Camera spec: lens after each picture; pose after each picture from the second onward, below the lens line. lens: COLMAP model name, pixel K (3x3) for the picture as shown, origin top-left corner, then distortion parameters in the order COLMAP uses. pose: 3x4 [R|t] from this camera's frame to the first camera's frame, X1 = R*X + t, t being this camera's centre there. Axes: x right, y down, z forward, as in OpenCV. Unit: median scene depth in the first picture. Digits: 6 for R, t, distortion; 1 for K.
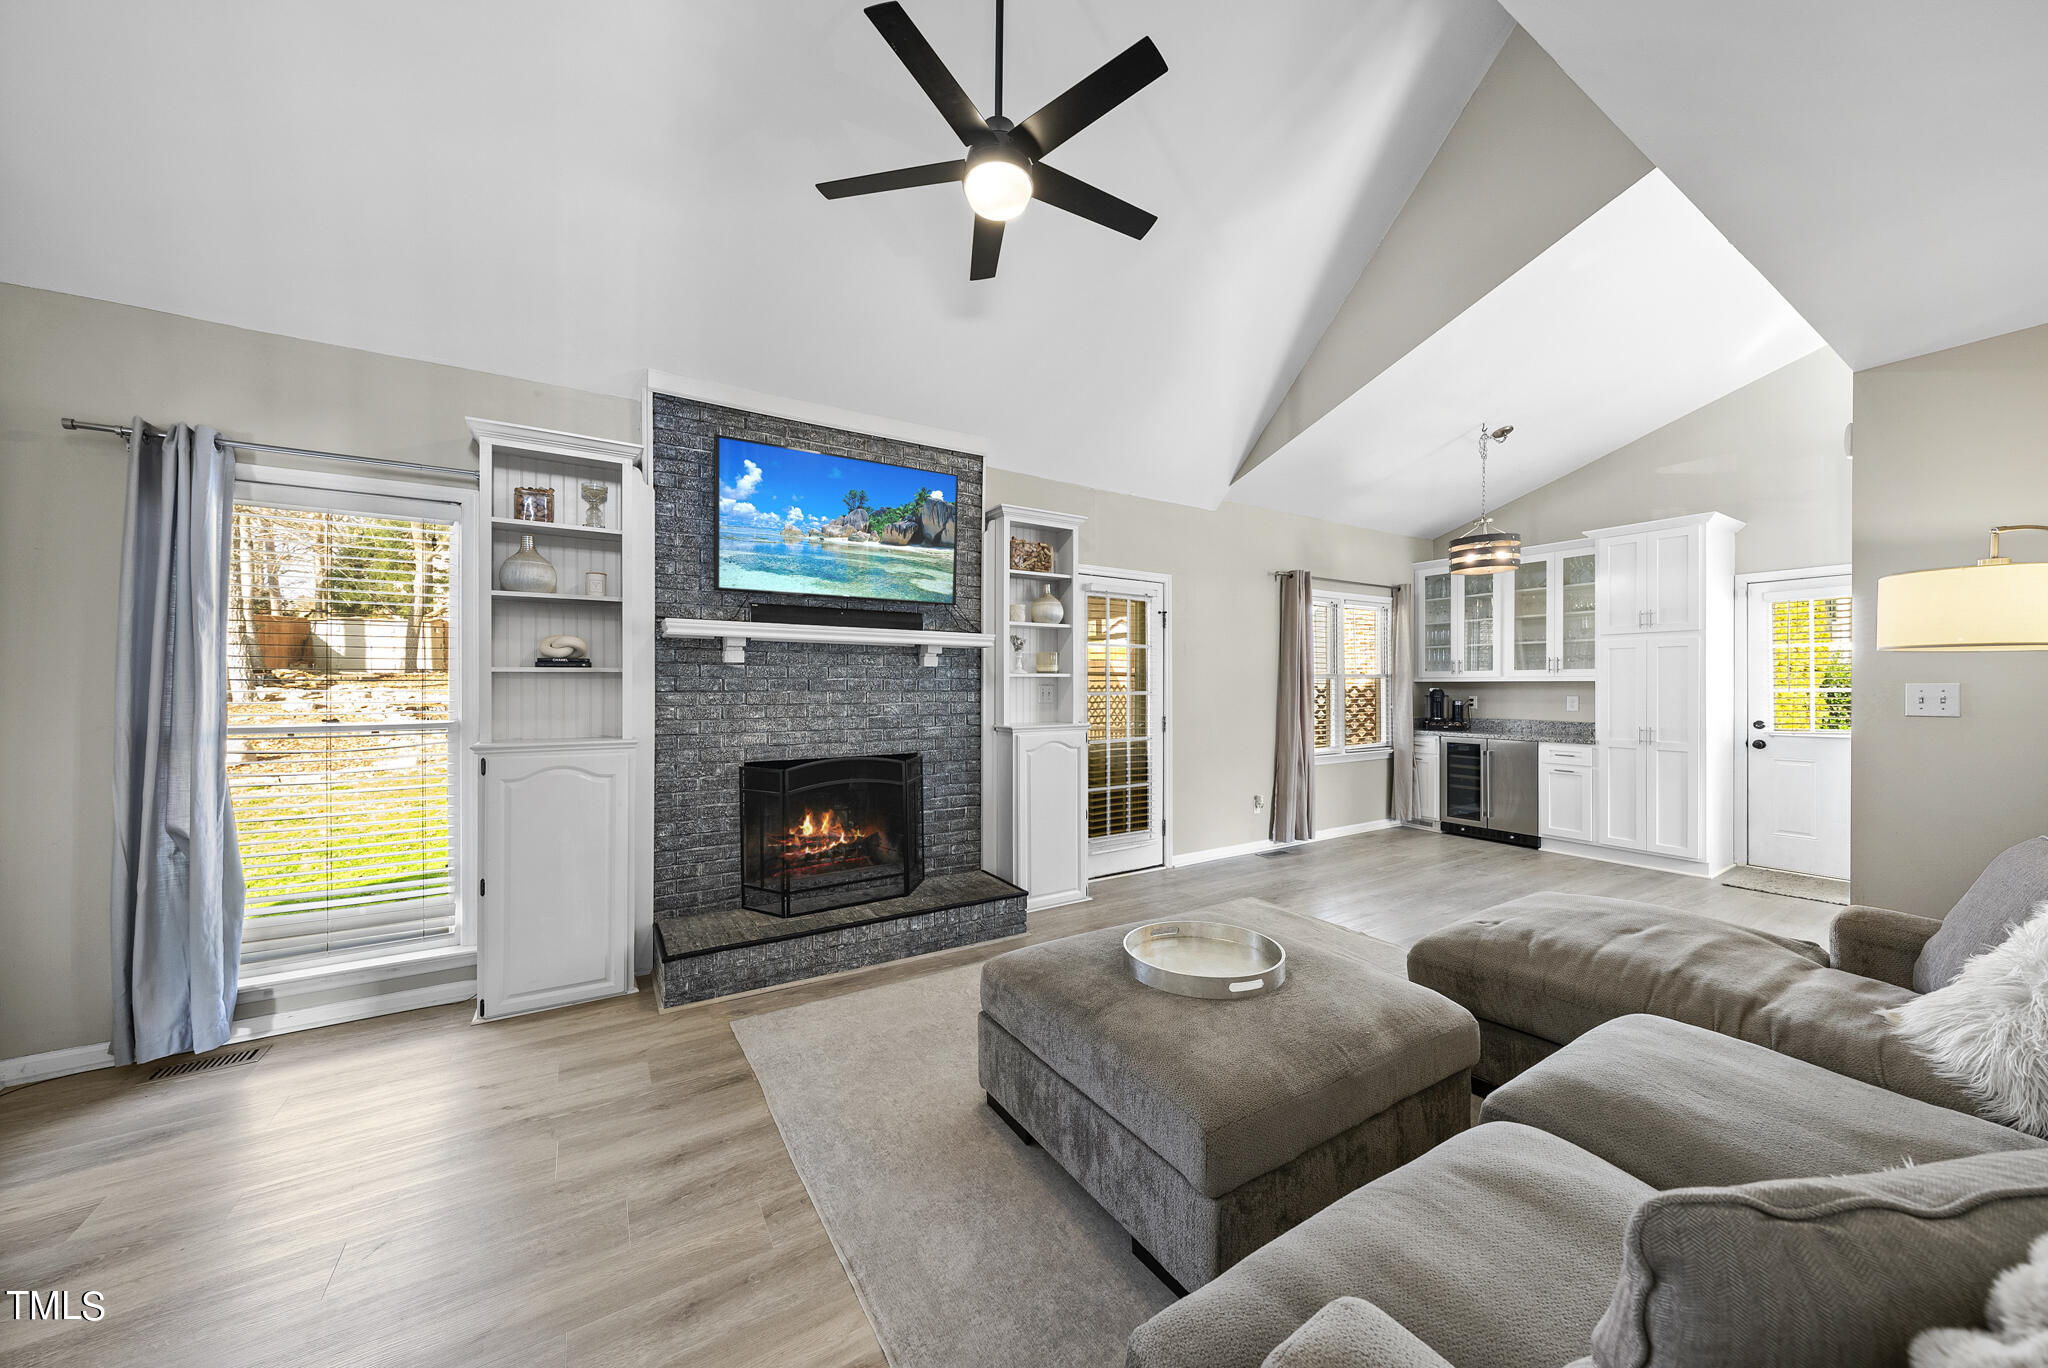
lens RADIAL K [[705.0, 0, 1025.4], [0, 705.0, 689.7], [0, 0, 1]] dist [0.021395, -0.000084]
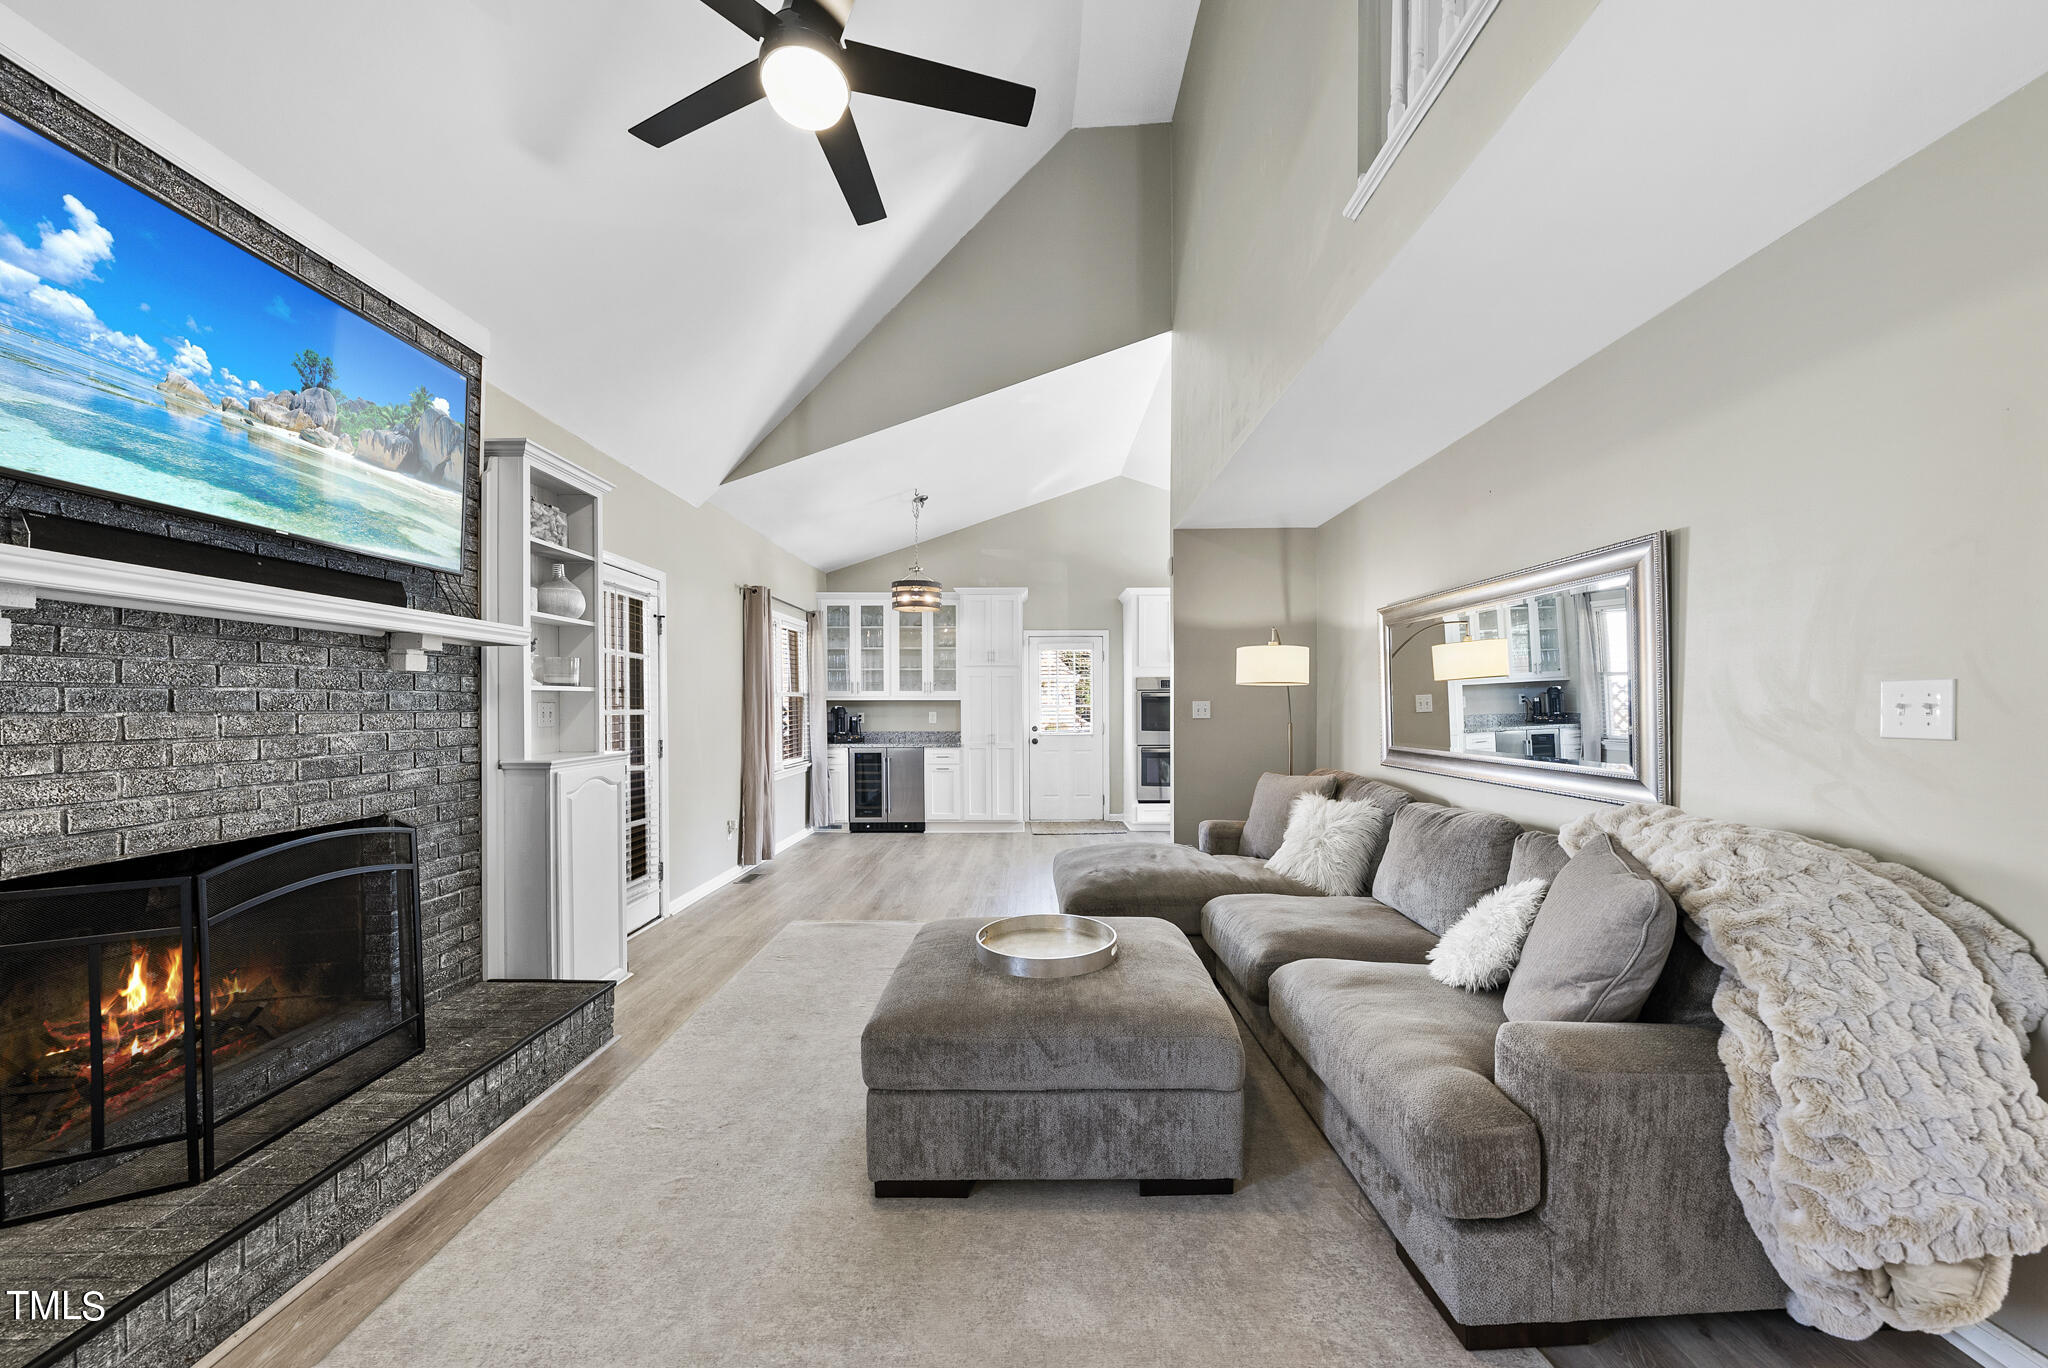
lens RADIAL K [[727.0, 0, 1024.0], [0, 727.0, 684.0], [0, 0, 1]] dist [-0.000250, 0.004642]
pose [[0.541984, 0.022610, 0.840085, -0.367320], [0.005104, 0.999531, -0.030195, -0.000045], [-0.840373, 0.020653, 0.541614, 0.196014]]
